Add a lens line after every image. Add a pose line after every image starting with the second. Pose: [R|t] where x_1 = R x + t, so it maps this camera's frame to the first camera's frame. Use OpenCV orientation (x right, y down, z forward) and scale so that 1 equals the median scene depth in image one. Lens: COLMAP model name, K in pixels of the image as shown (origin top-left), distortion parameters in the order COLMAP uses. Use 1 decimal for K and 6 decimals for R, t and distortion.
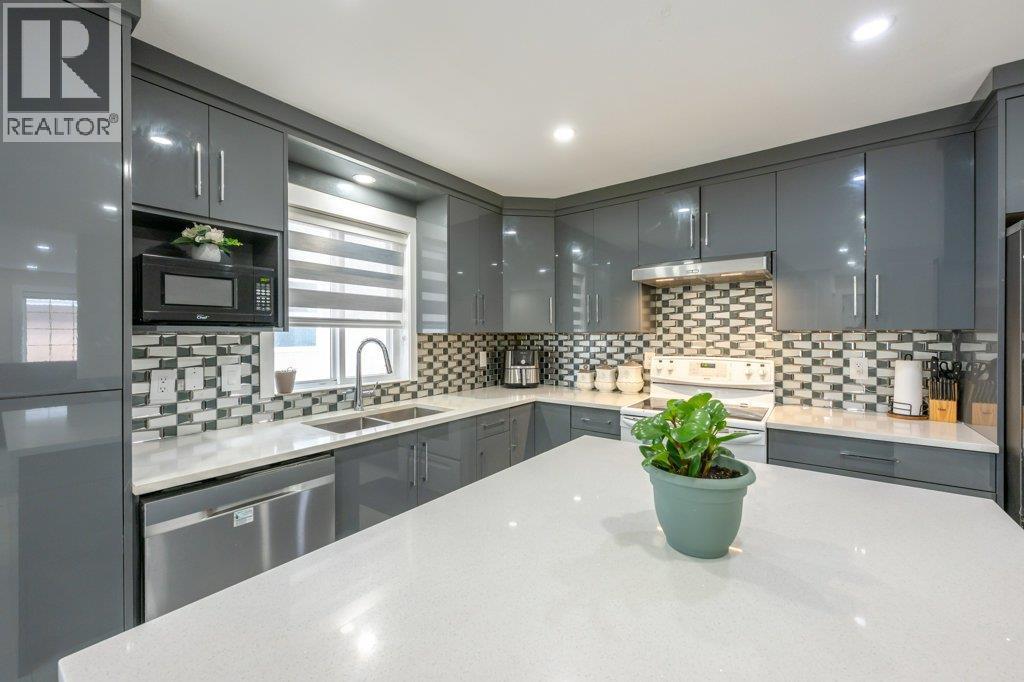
lens RADIAL K [[408.6, 0, 513.4], [0, 408.6, 333.9], [0, 0, 1]] dist [0.003575, 0.000280]
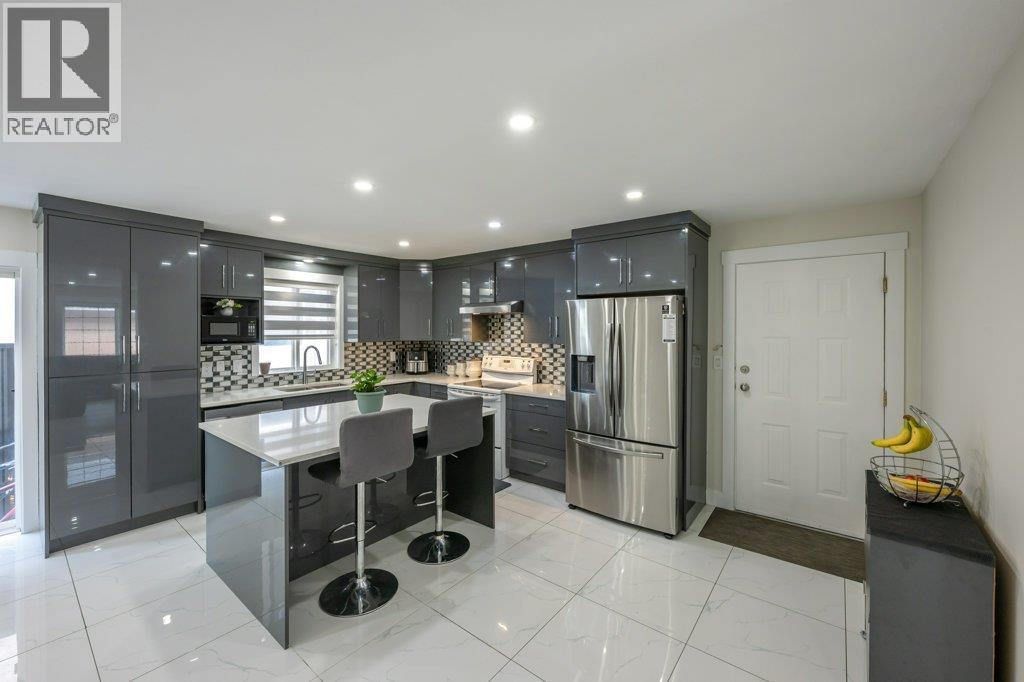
lens RADIAL K [[408.6, 0, 513.0], [0, 408.6, 330.1], [0, 0, 1]] dist [0.003575, 0.000280]
pose [[0.999790, 0.003341, -0.020228, 0.607100], [-0.003246, 0.999984, 0.004720, -0.072084], [0.020243, -0.004653, 0.999784, -0.848403]]
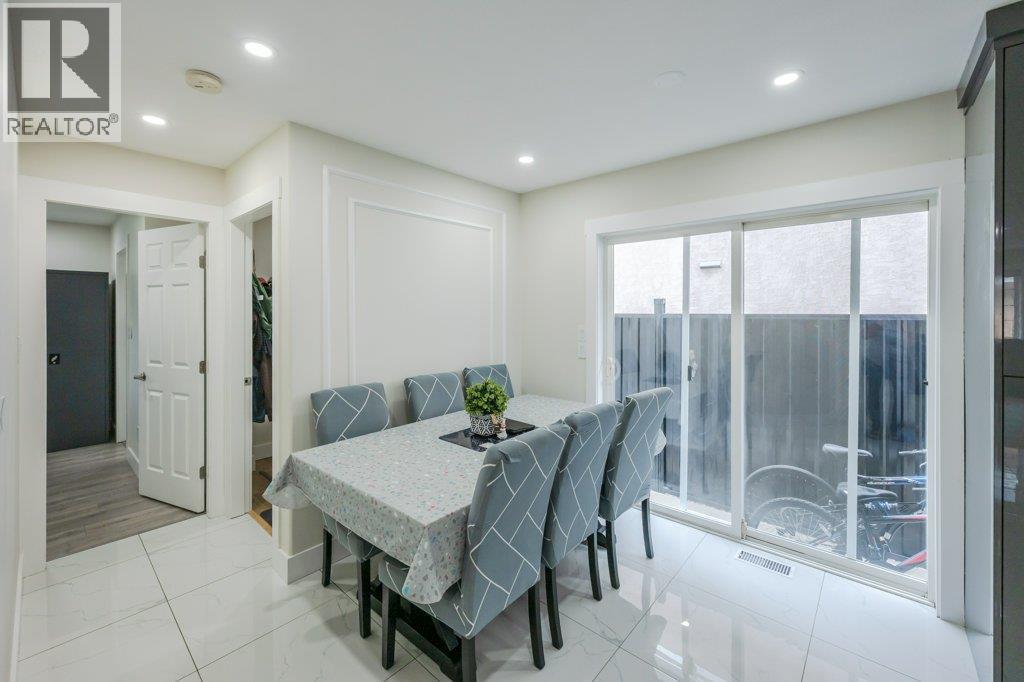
lens RADIAL K [[408.6, 0, 516.3], [0, 408.6, 308.0], [0, 0, 1]] dist [0.003575, 0.000280]
pose [[-0.073602, -0.008927, -0.997248, -0.058302], [-0.000418, 0.999960, -0.008921, -0.020097], [0.997288, -0.000240, -0.073603, -0.387932]]
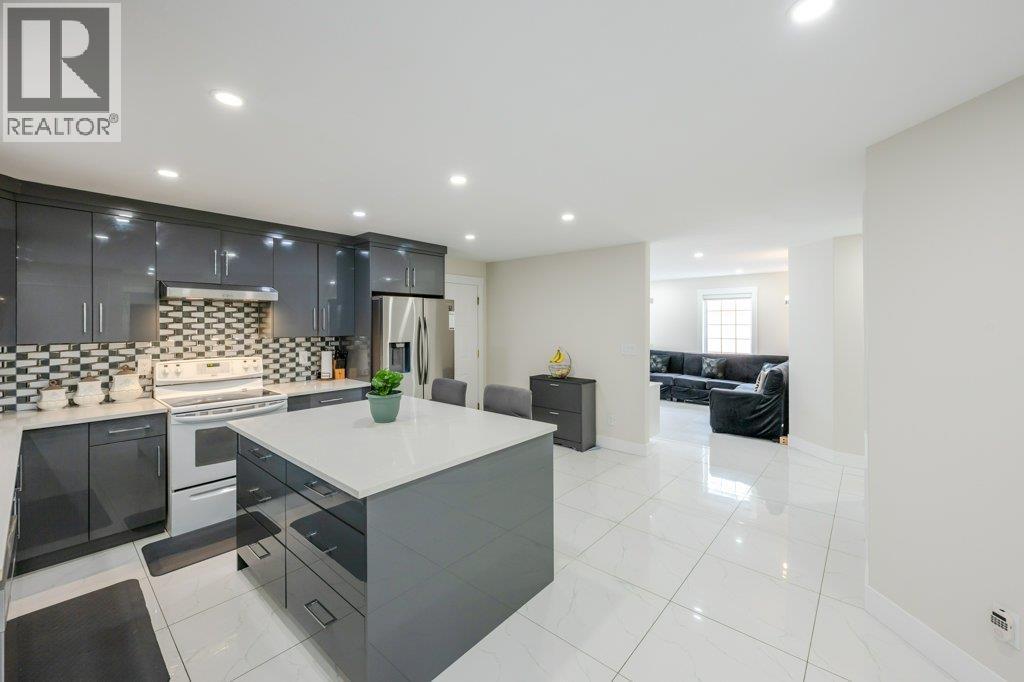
lens RADIAL K [[408.6, 0, 518.7], [0, 408.6, 331.4], [0, 0, 1]] dist [0.003575, 0.000280]
pose [[0.068612, -0.009755, 0.997596, -0.842238], [0.008347, 0.999923, 0.009204, -0.036279], [-0.997608, 0.007695, 0.068688, -0.056628]]
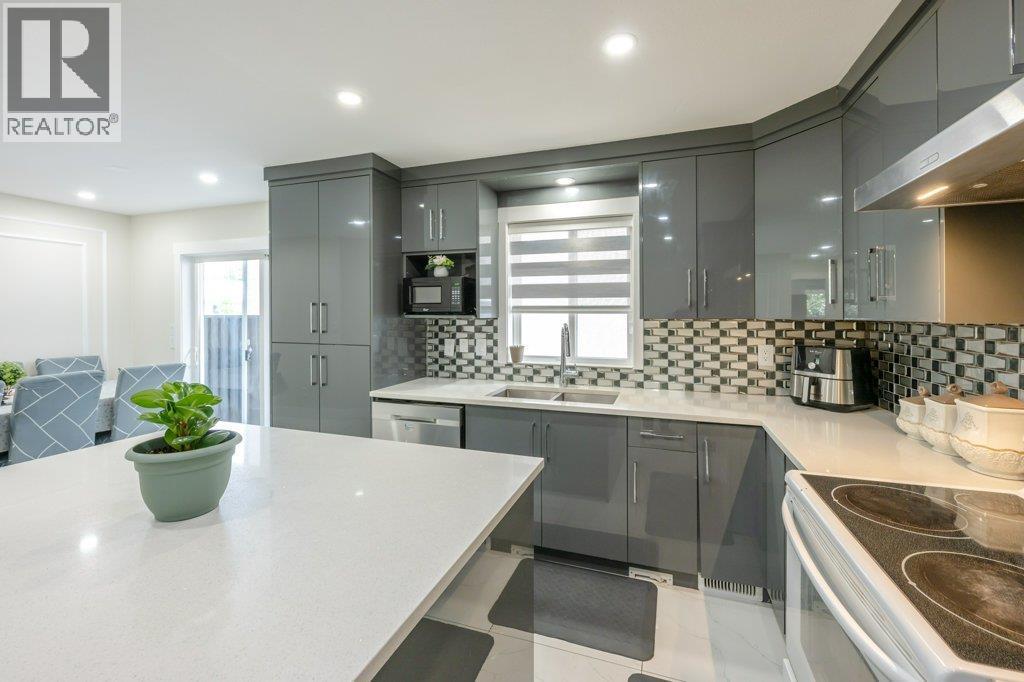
lens RADIAL K [[408.6, 0, 524.6], [0, 408.6, 314.8], [0, 0, 1]] dist [0.003575, 0.000280]
pose [[0.305438, -0.006950, -0.952187, 0.660270], [-0.002677, 0.999963, -0.008158, -0.002251], [0.952208, 0.005040, 0.305408, 0.542148]]
